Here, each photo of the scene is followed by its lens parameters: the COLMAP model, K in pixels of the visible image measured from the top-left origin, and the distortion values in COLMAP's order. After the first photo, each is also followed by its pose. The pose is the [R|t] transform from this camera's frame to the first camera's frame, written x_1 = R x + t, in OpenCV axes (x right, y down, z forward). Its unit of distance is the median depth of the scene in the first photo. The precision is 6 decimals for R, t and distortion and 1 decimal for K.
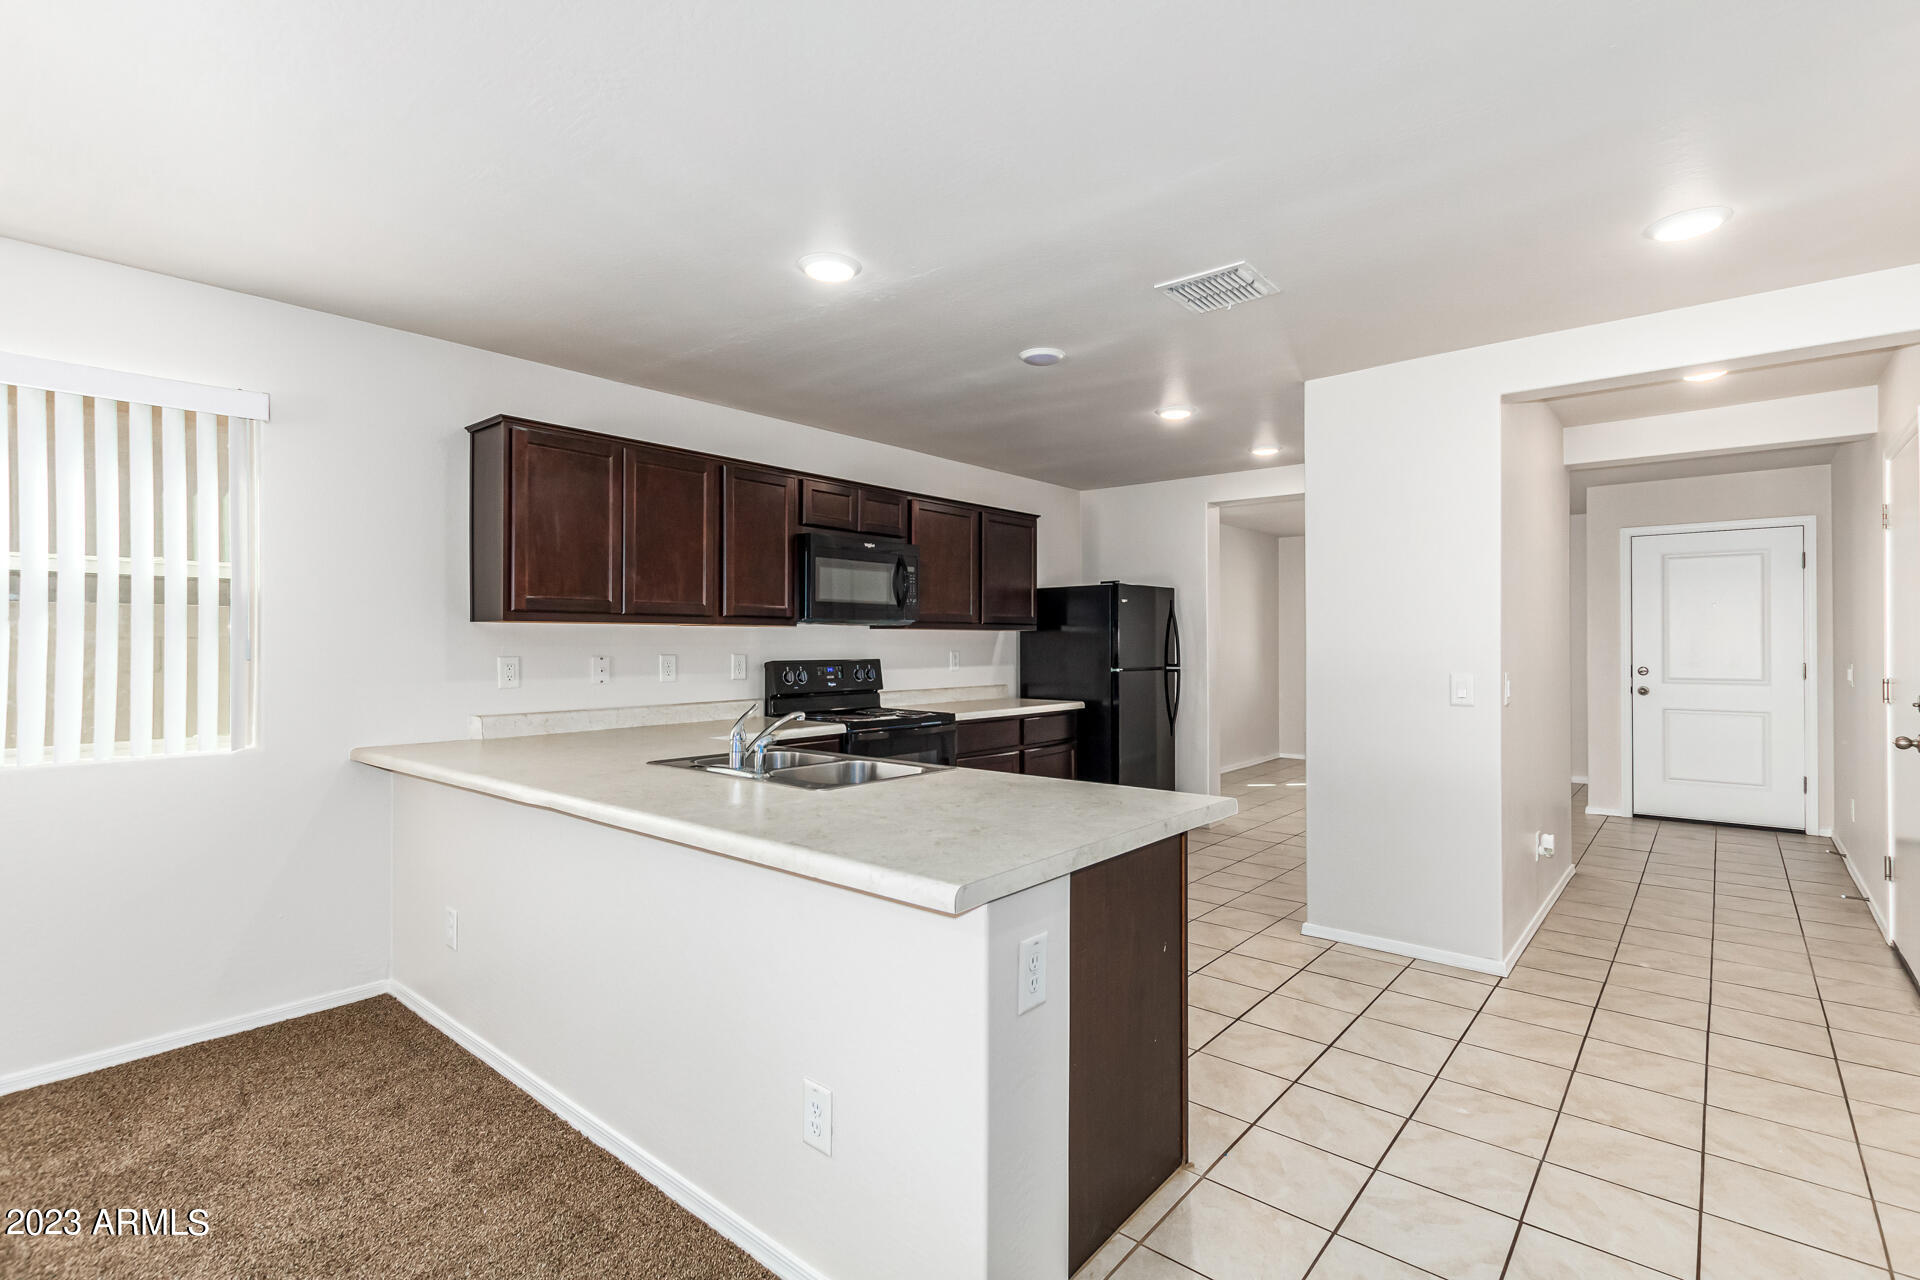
lens RADIAL K [[898.2, 0, 960.0], [0, 898.2, 640.0], [0, 0, 1]] dist [-0.001398, -0.000790]
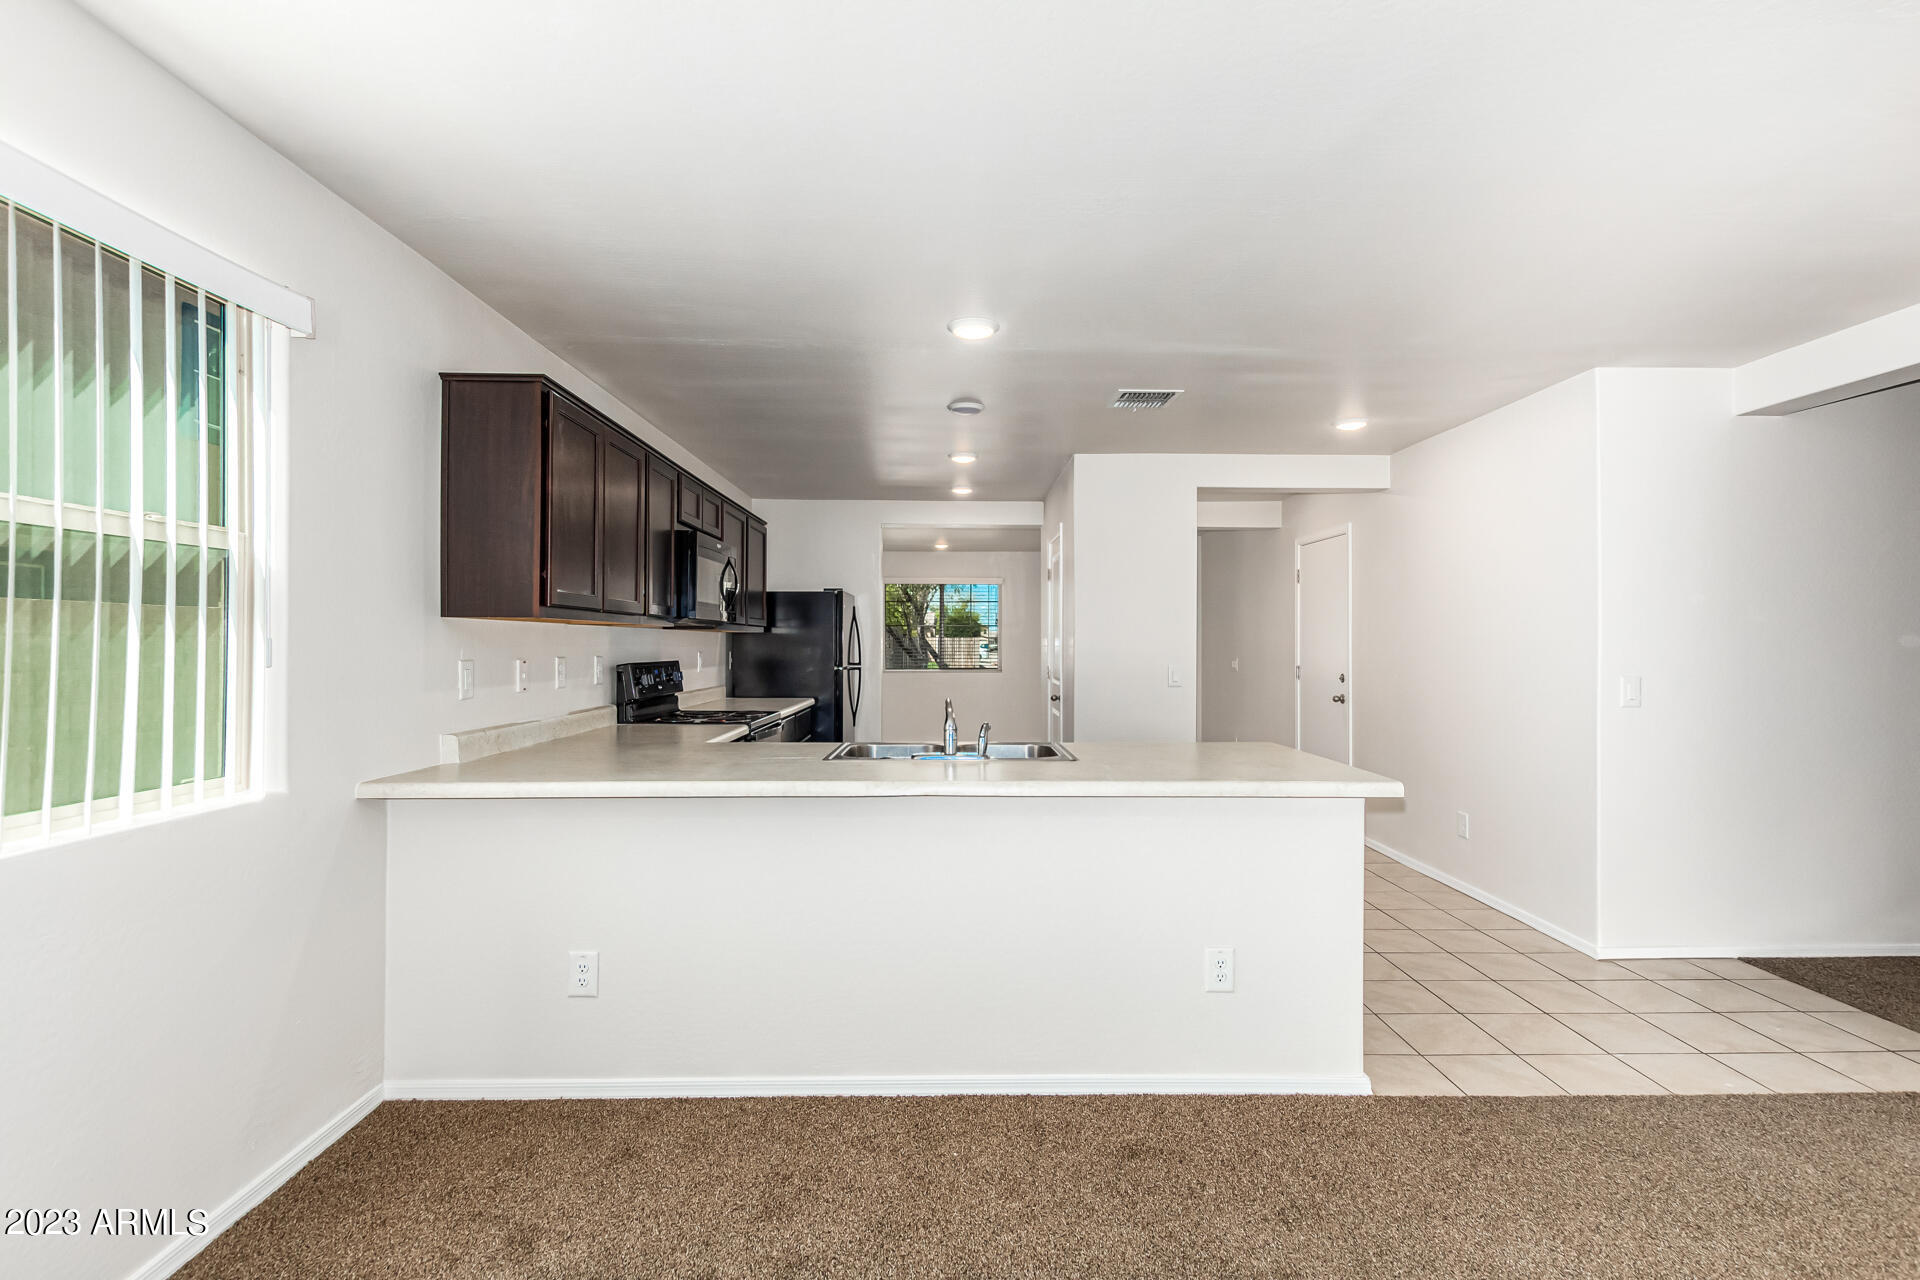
lens RADIAL K [[897.4, 0, 977.8], [0, 897.4, 648.6], [0, 0, 1]] dist [0.001396, -0.000374]
pose [[0.744532, 0.000106, 0.667587, -0.574404], [-0.005396, 0.999968, 0.005859, 0.000858], [-0.667565, -0.007965, 0.744509, 0.071558]]
